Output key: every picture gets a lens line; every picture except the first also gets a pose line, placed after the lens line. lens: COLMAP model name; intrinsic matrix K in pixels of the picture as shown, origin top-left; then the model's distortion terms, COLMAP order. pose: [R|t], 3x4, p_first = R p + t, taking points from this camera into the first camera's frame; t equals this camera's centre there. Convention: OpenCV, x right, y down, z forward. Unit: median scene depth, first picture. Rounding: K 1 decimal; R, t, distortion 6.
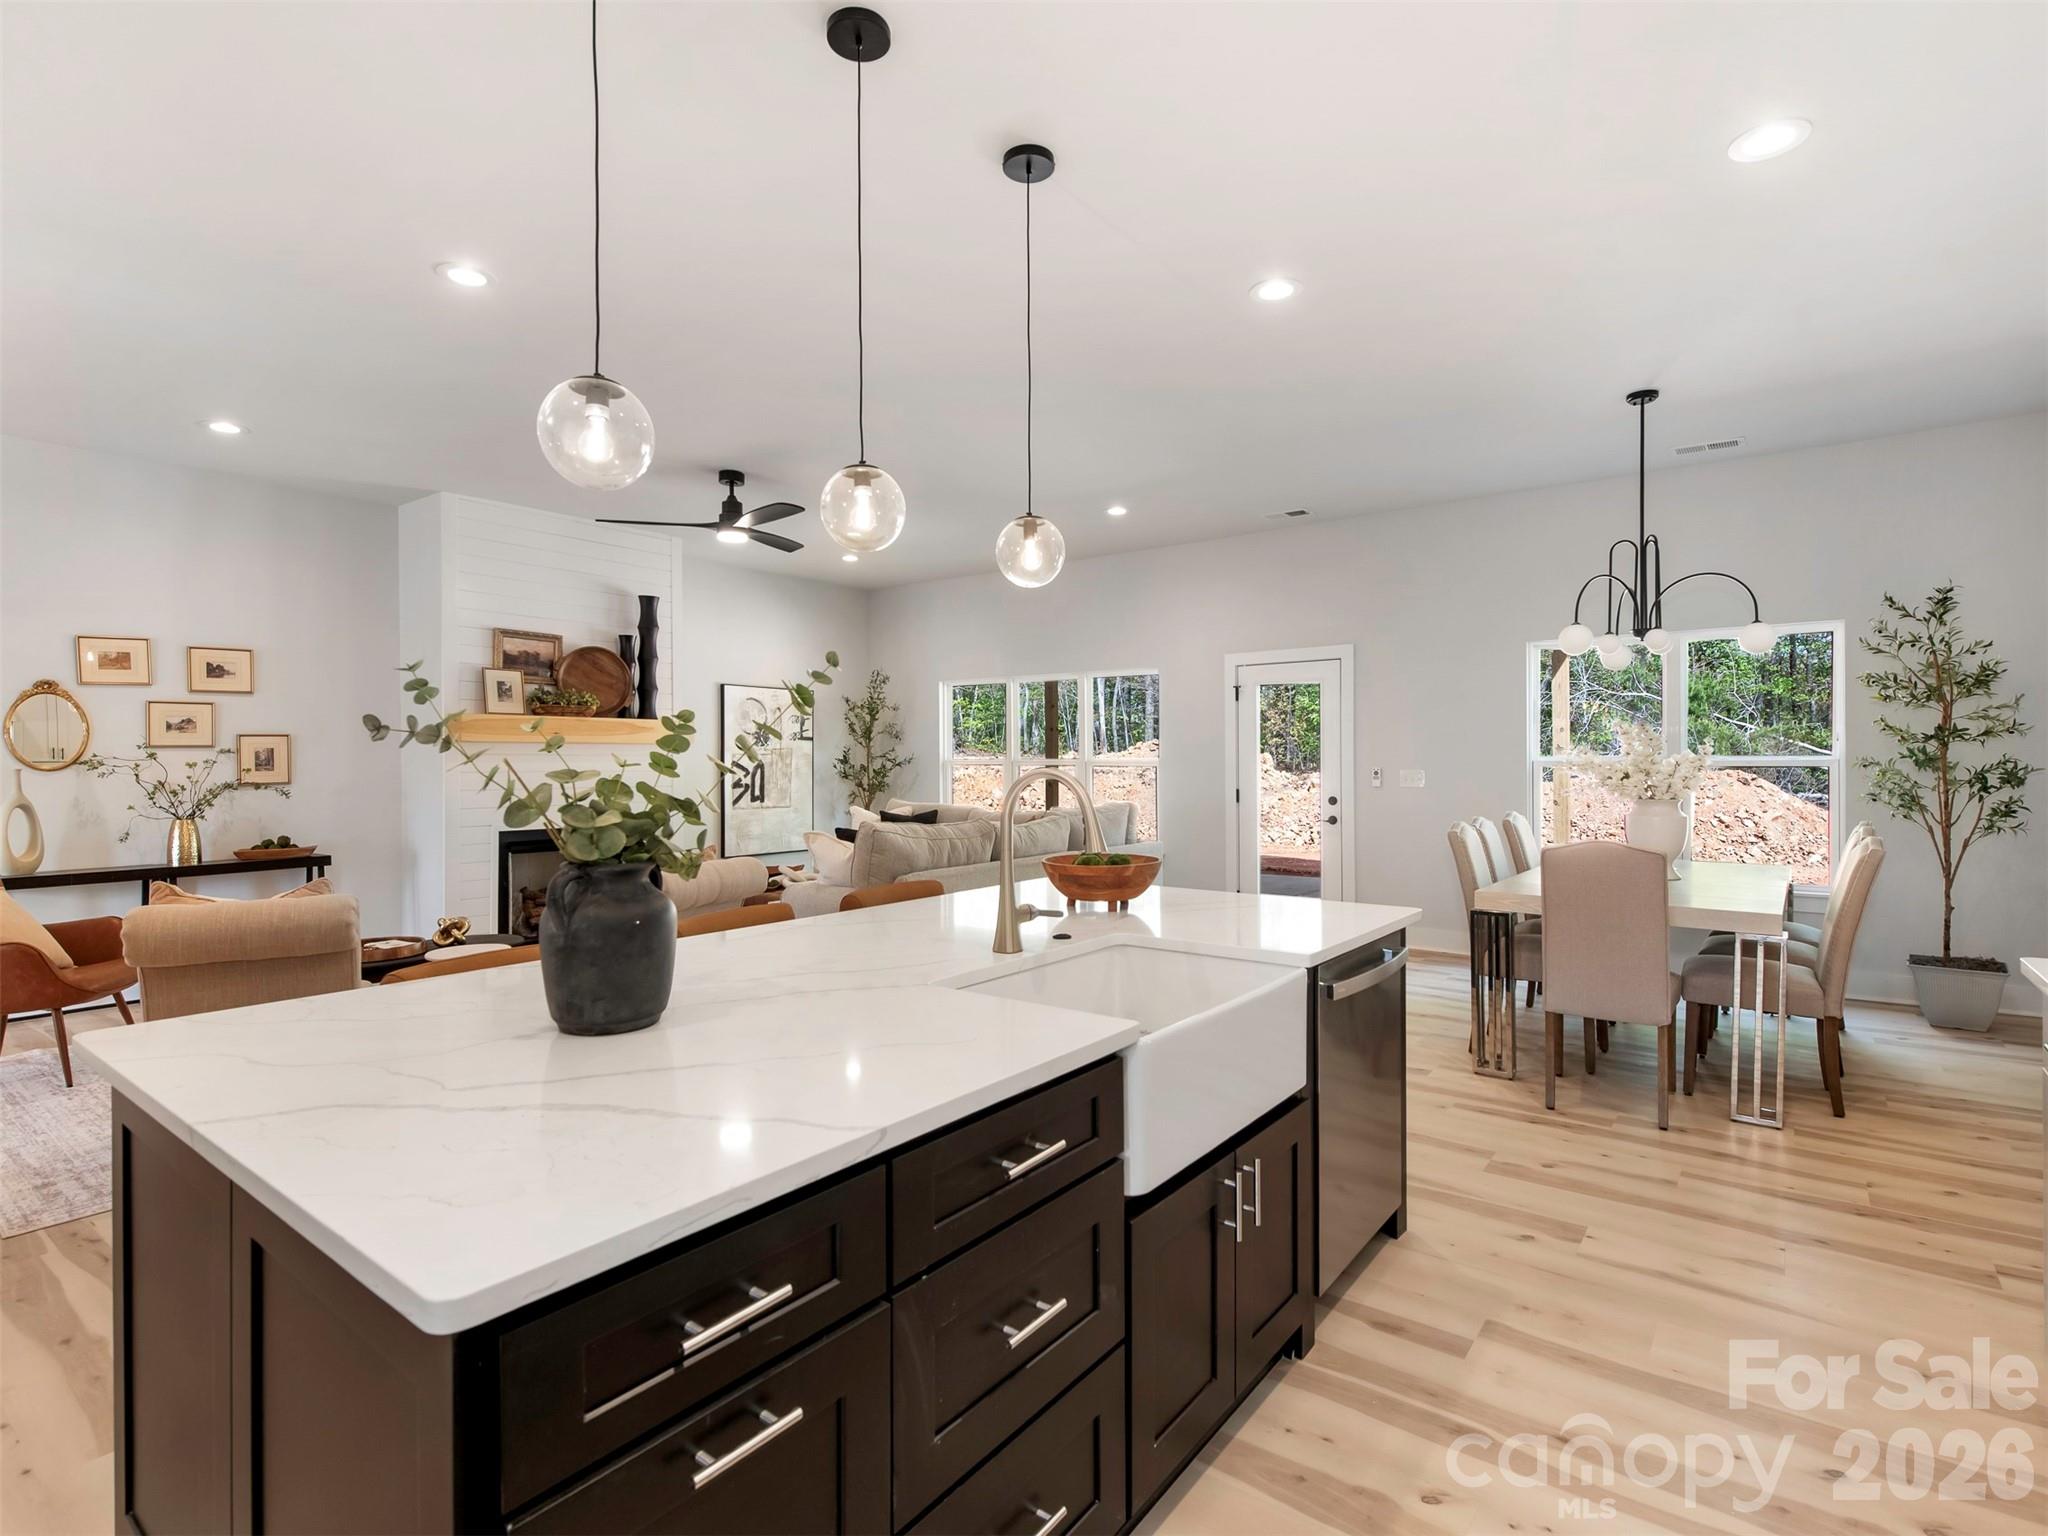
lens RADIAL K [[1009.7, 0, 1017.0], [0, 1009.7, 758.9], [0, 0, 1]] dist [0.020250, -0.006979]
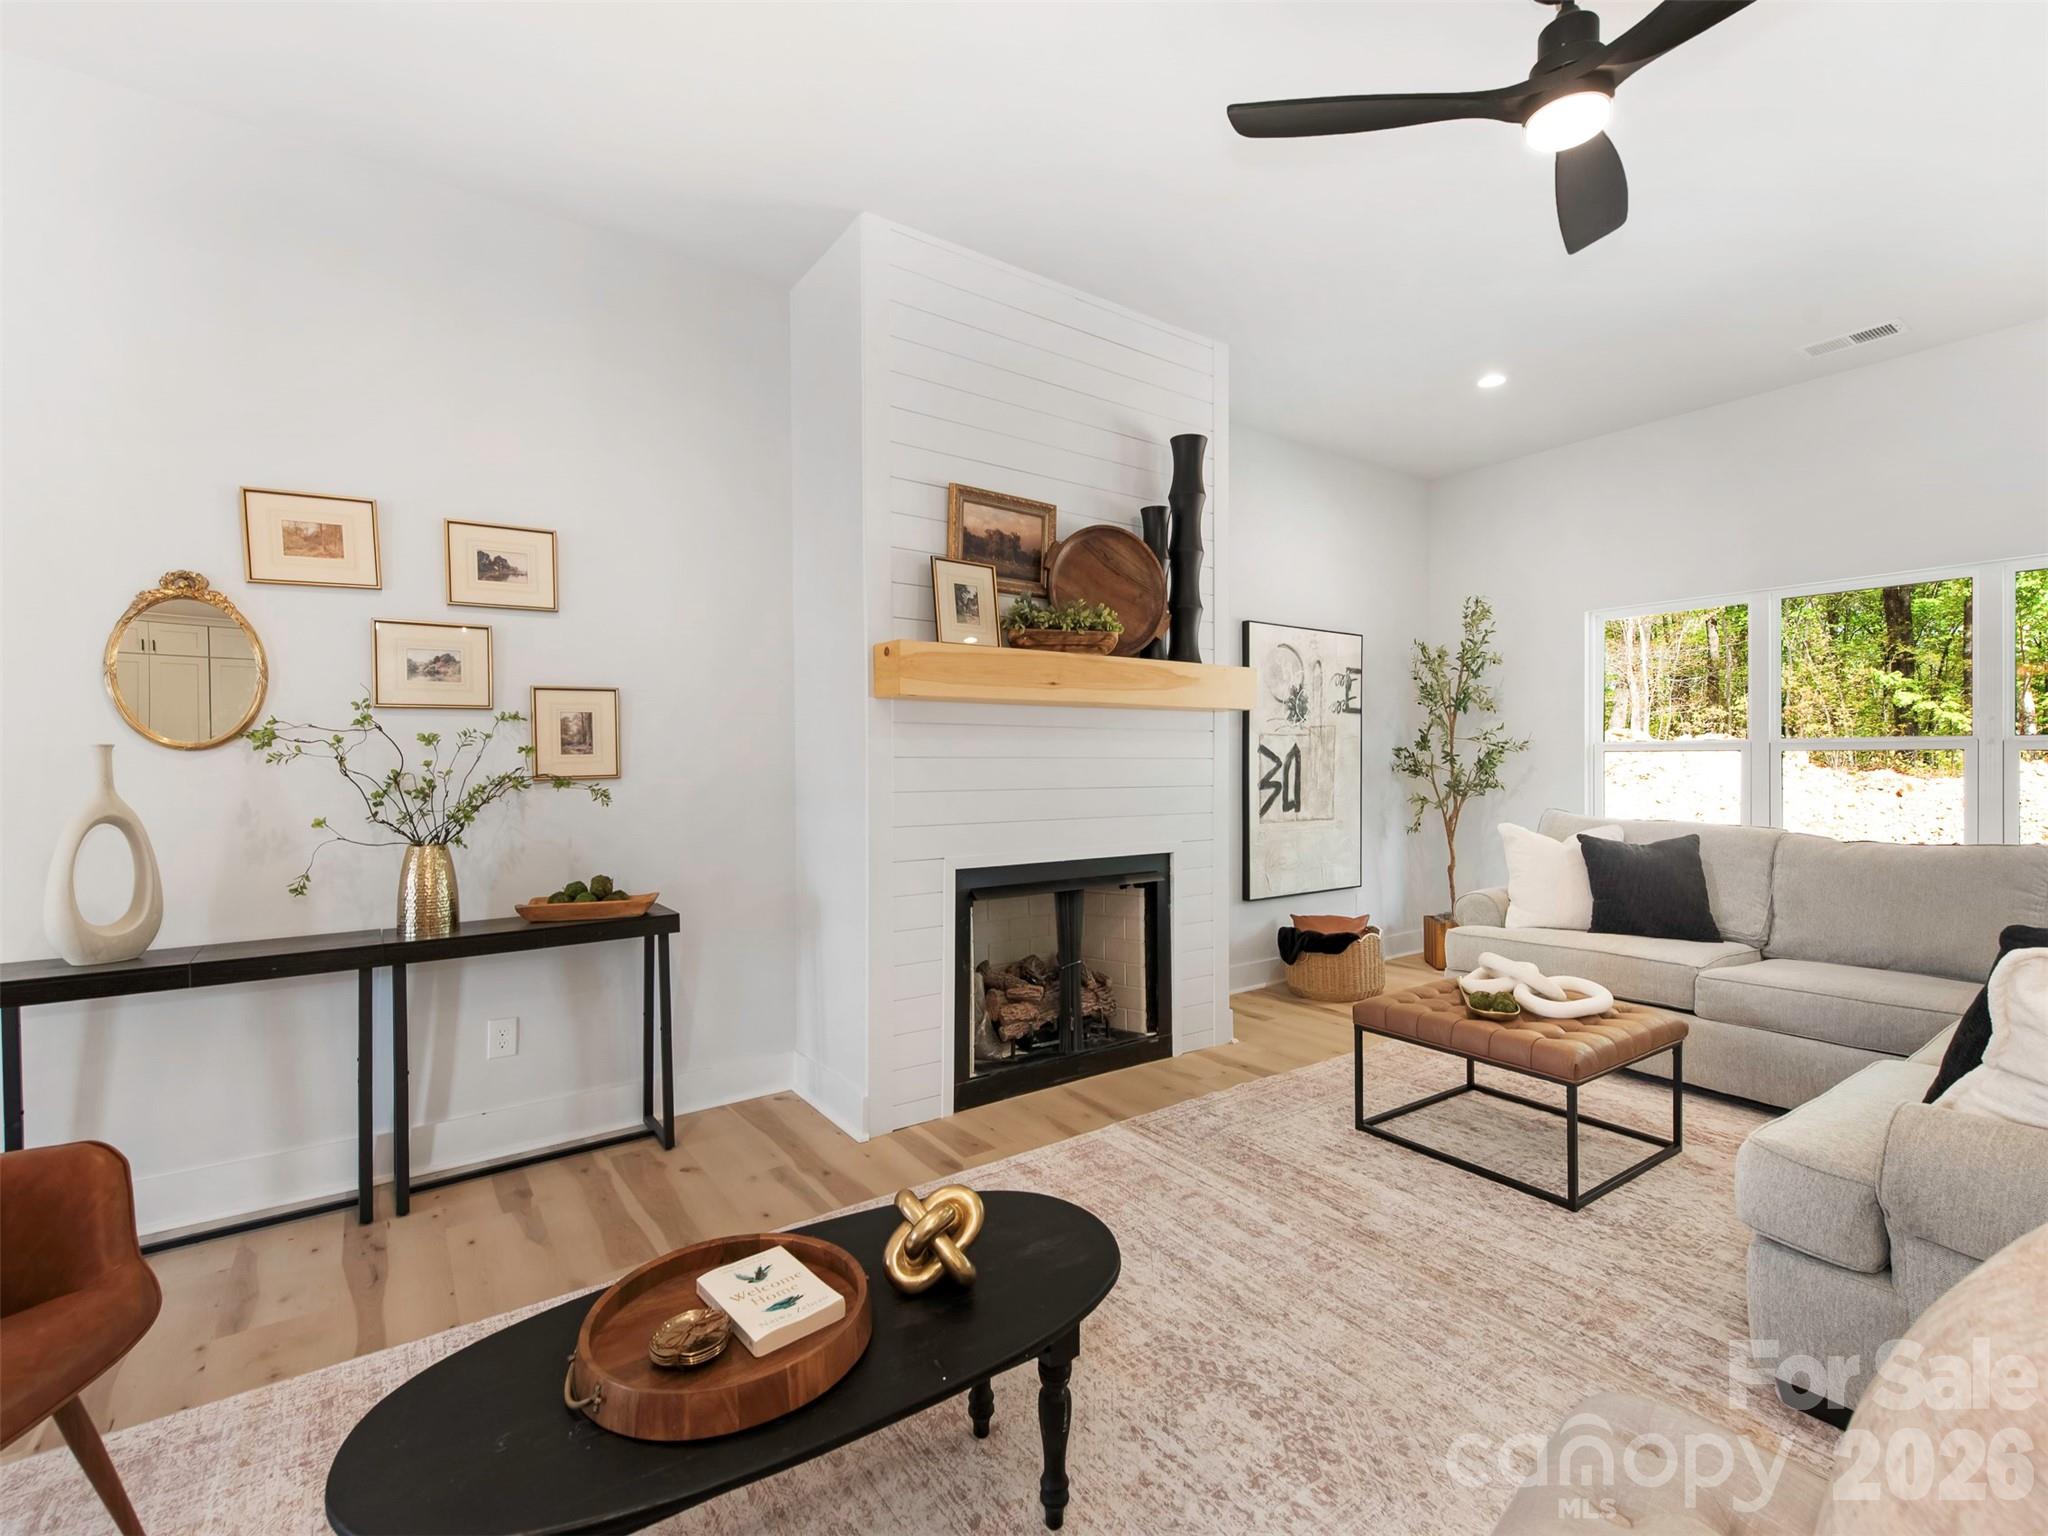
lens RADIAL K [[922.4, 0, 1028.8], [0, 922.4, 765.0], [0, 0, 1]] dist [0.009911, -0.001893]
pose [[0.957761, -0.000588, -0.287566, -0.363593], [0.002383, 0.999980, 0.005891, 0.015225], [0.287557, -0.006327, 0.957743, 0.594756]]
